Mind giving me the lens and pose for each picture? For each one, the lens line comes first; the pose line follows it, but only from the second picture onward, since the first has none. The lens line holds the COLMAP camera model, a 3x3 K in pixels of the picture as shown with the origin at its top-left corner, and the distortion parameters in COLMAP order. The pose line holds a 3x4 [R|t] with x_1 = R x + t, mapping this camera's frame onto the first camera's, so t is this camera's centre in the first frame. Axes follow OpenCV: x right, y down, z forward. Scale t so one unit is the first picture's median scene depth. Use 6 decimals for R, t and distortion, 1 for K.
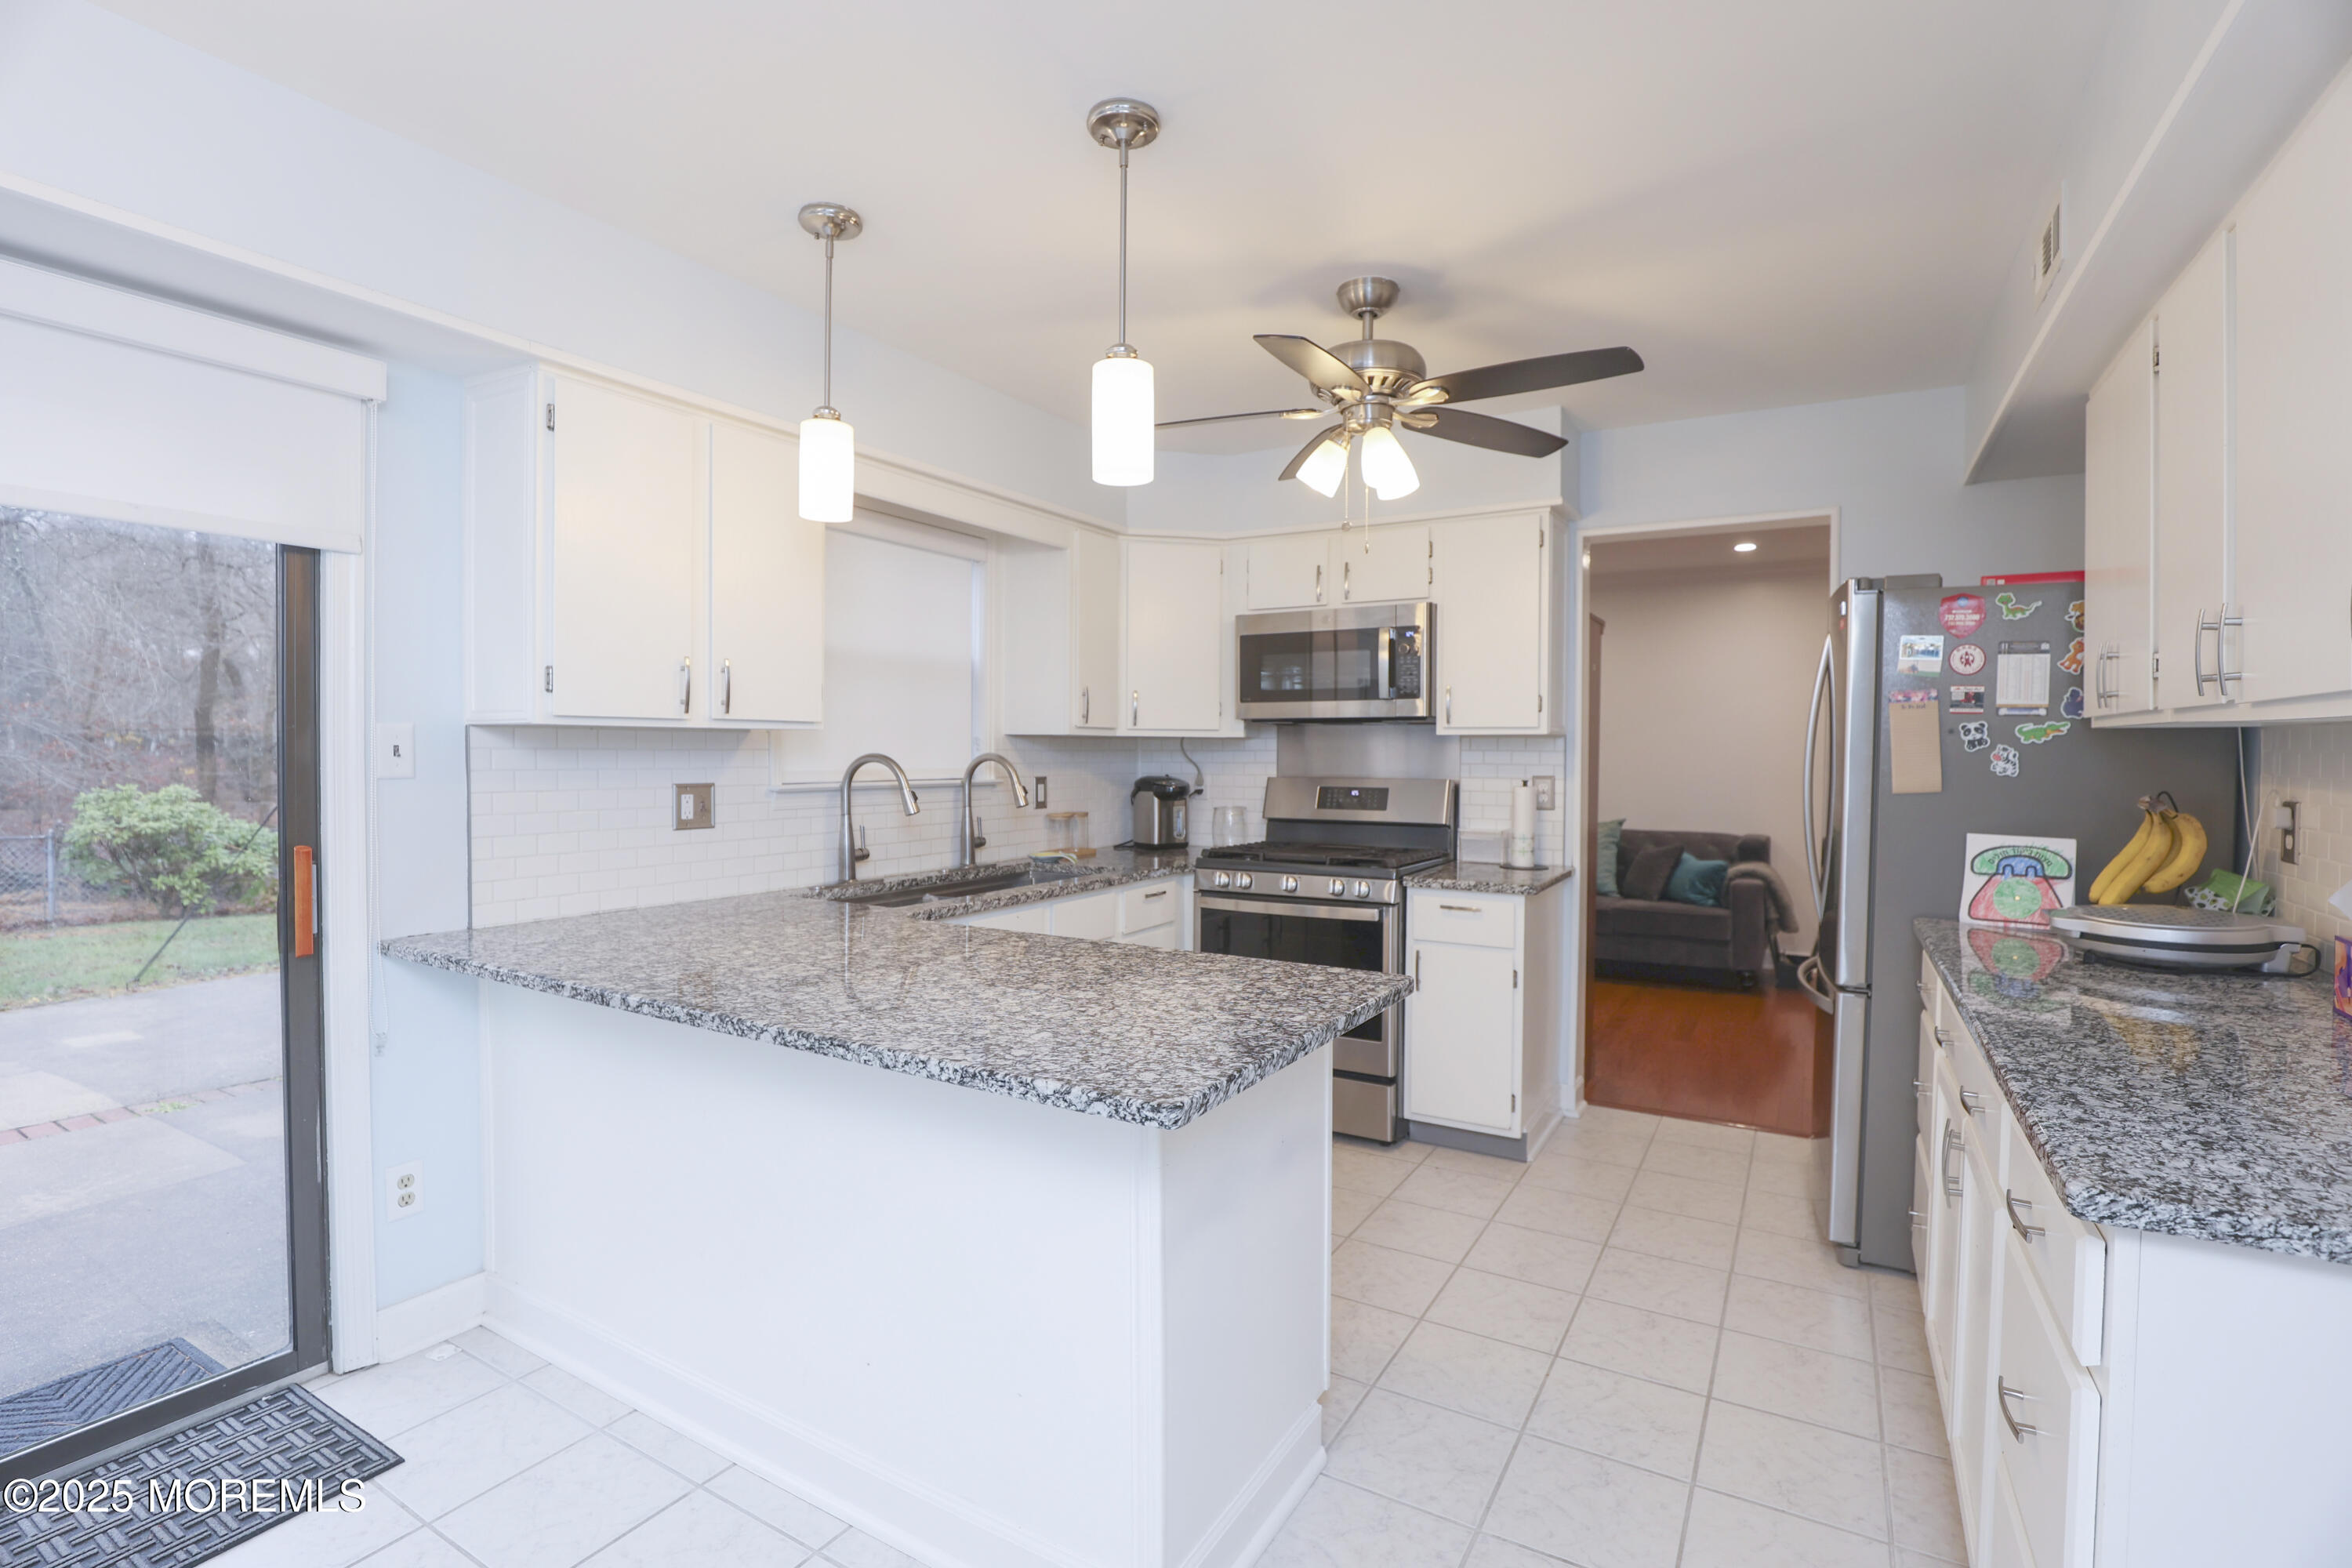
lens RADIAL K [[1071.5, 0, 1181.8], [0, 1071.5, 776.4], [0, 0, 1]] dist [-0.033927, 0.003304]
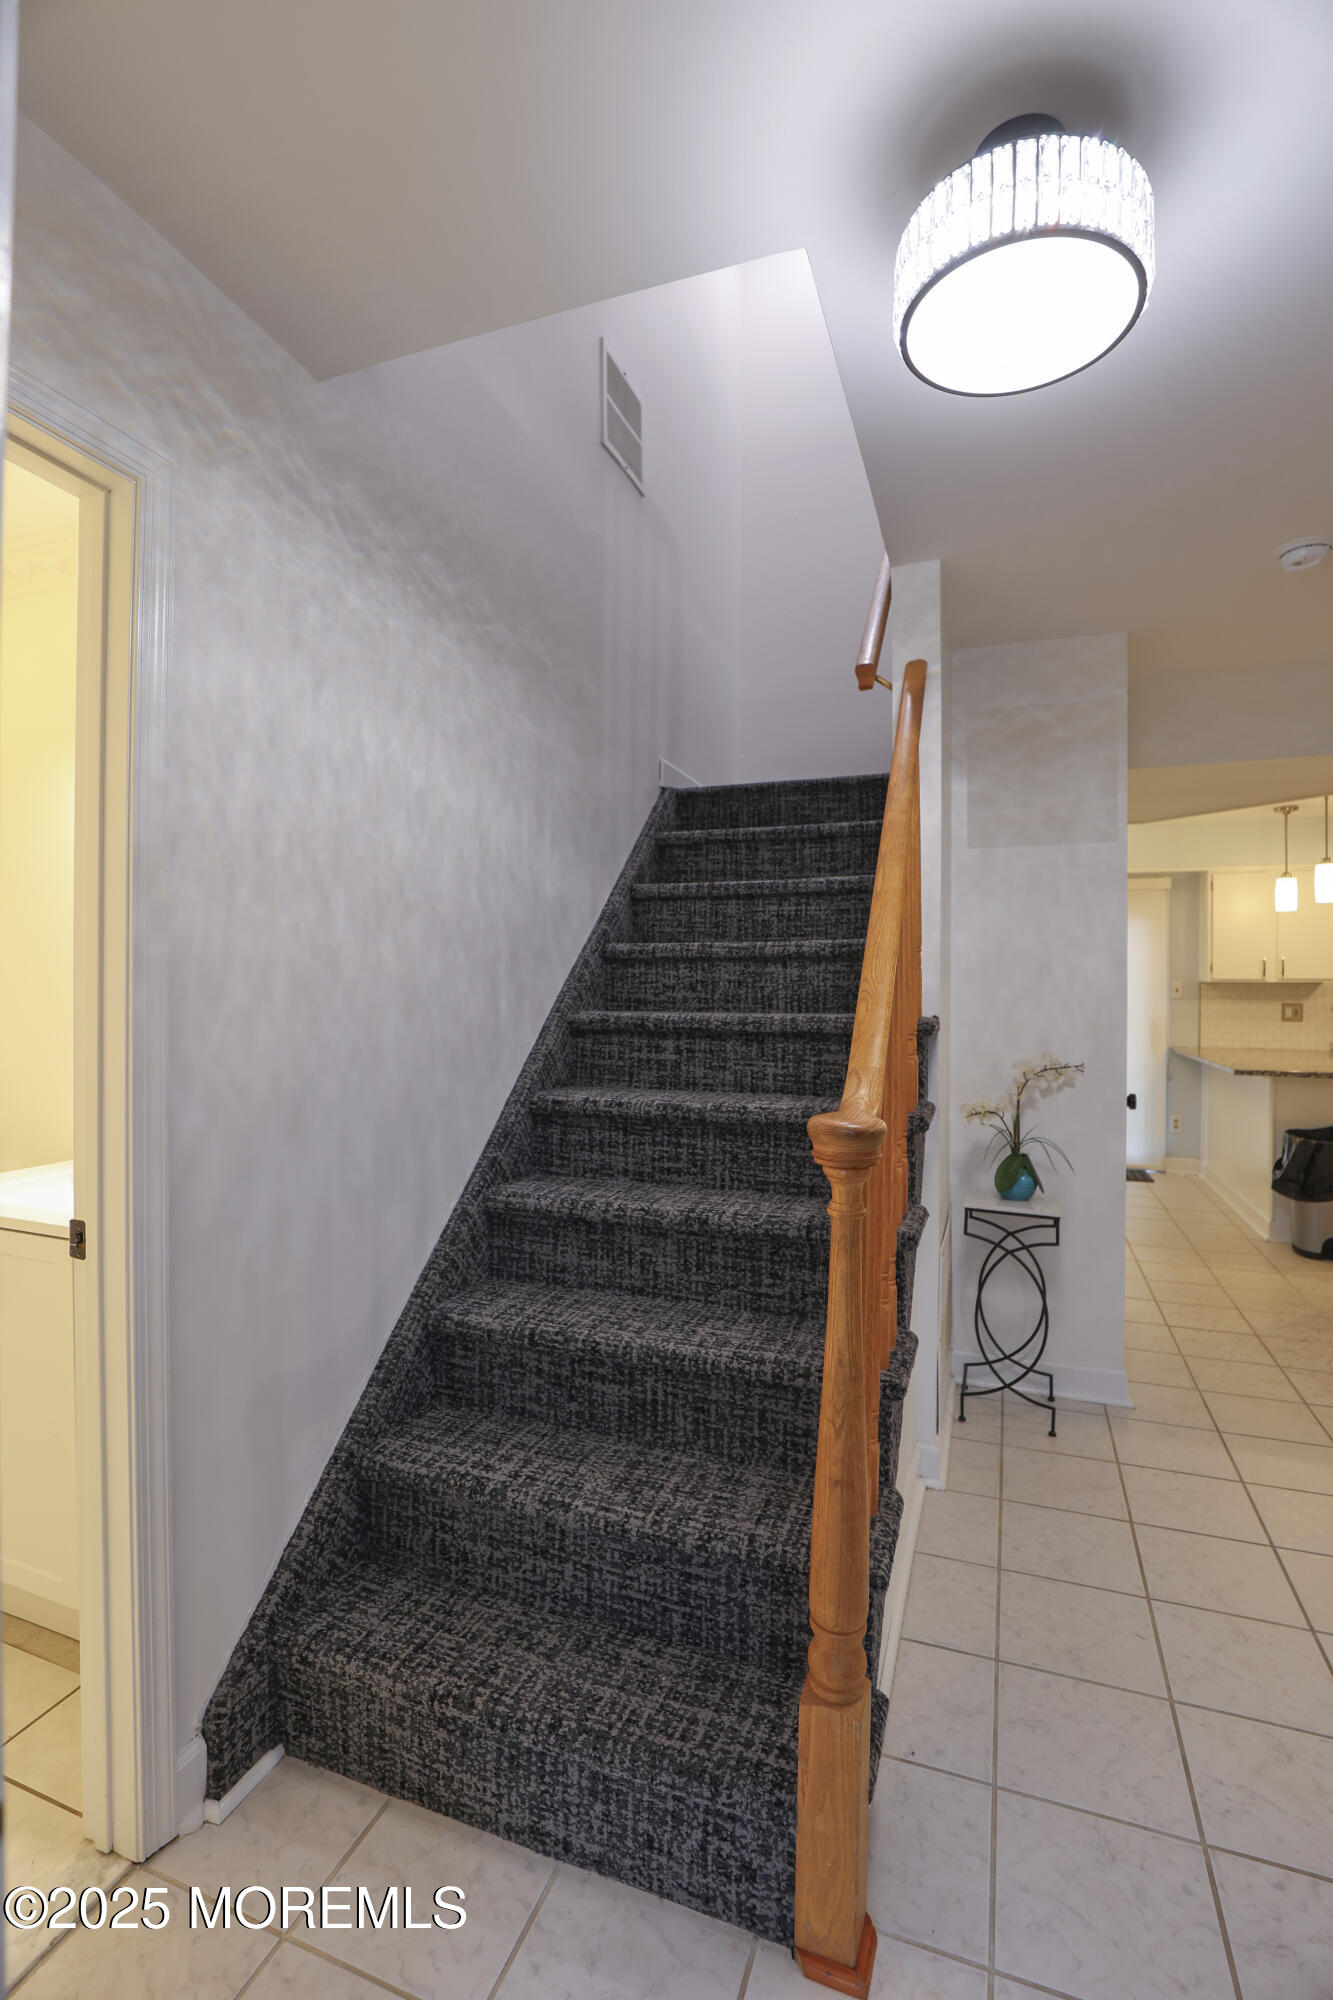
lens RADIAL K [[911.1, 0, 665.2], [0, 911.1, 995.6], [0, 0, 1]] dist [-0.033927, 0.003304]
pose [[0.176648, 0.001124, -0.984273, 1.385456], [-0.029500, 0.999556, -0.004153, 0.041769], [0.983832, 0.029769, 0.176603, -0.859511]]
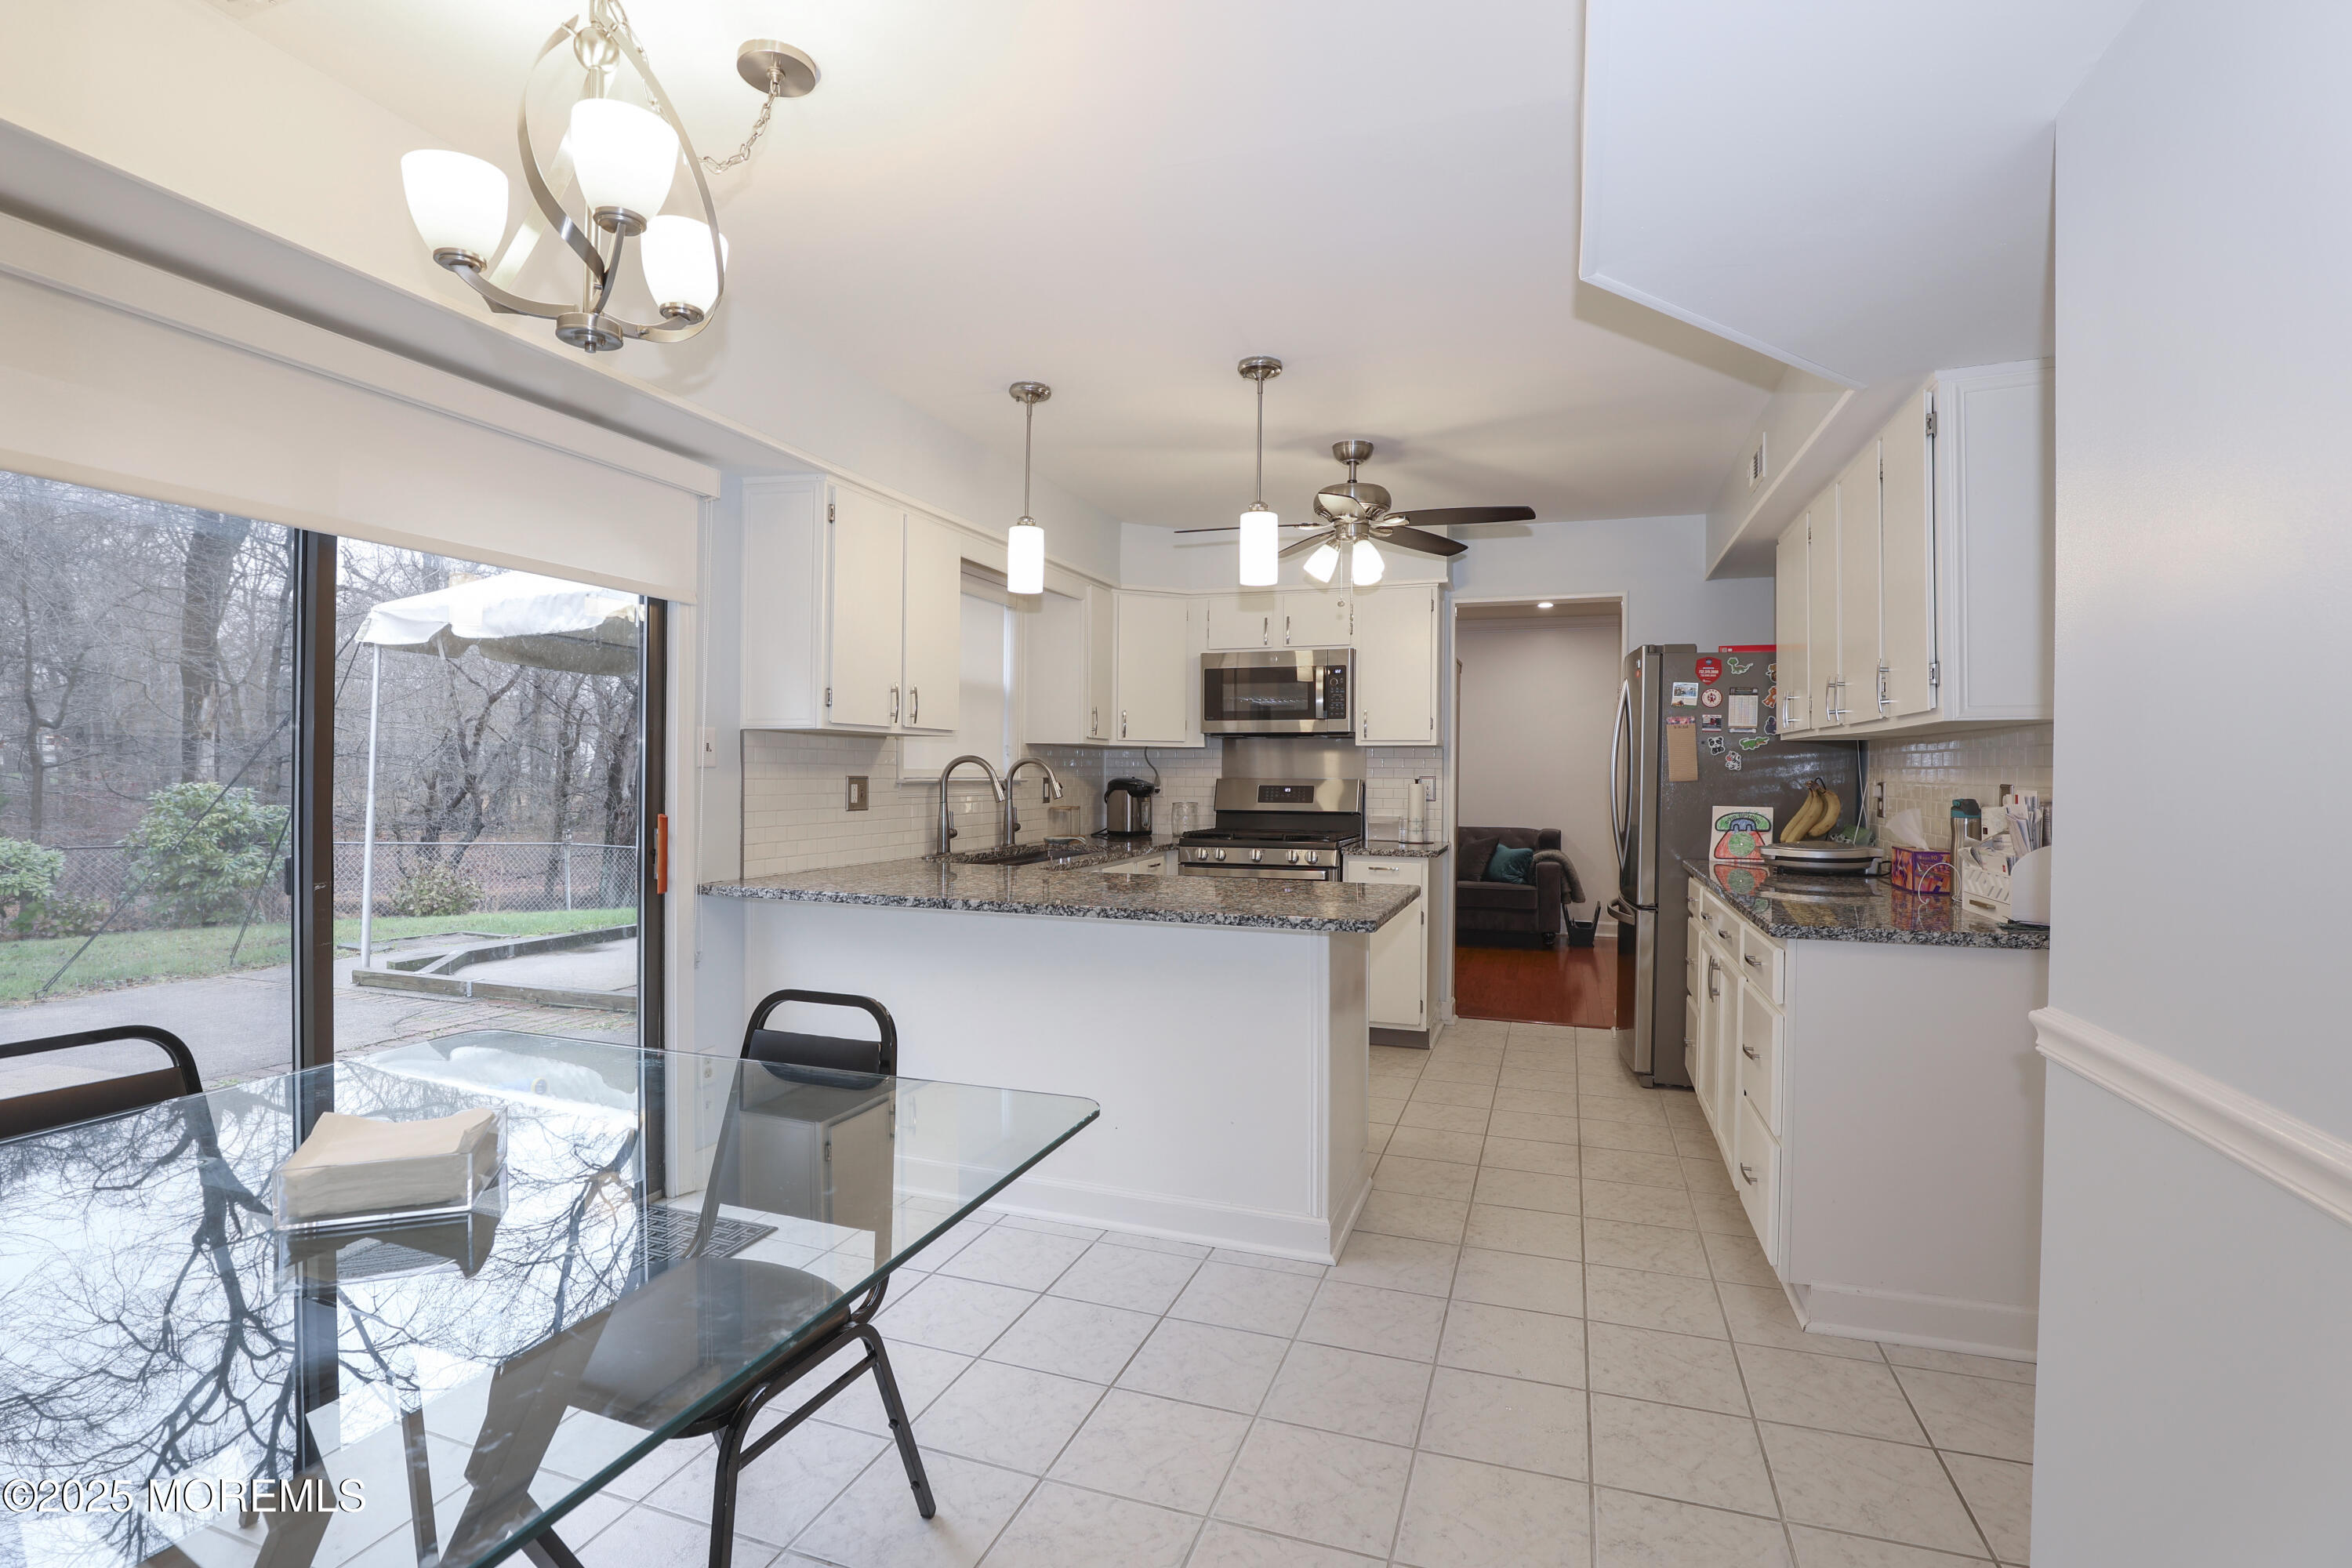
lens RADIAL K [[1071.5, 0, 1175.9], [0, 1071.5, 781.3], [0, 0, 1]] dist [-0.033927, 0.003304]
pose [[0.981877, 0.000646, 0.189521, -0.316056], [0.001884, 0.999911, -0.013173, 0.031073], [-0.189512, 0.013292, 0.981788, -0.378733]]
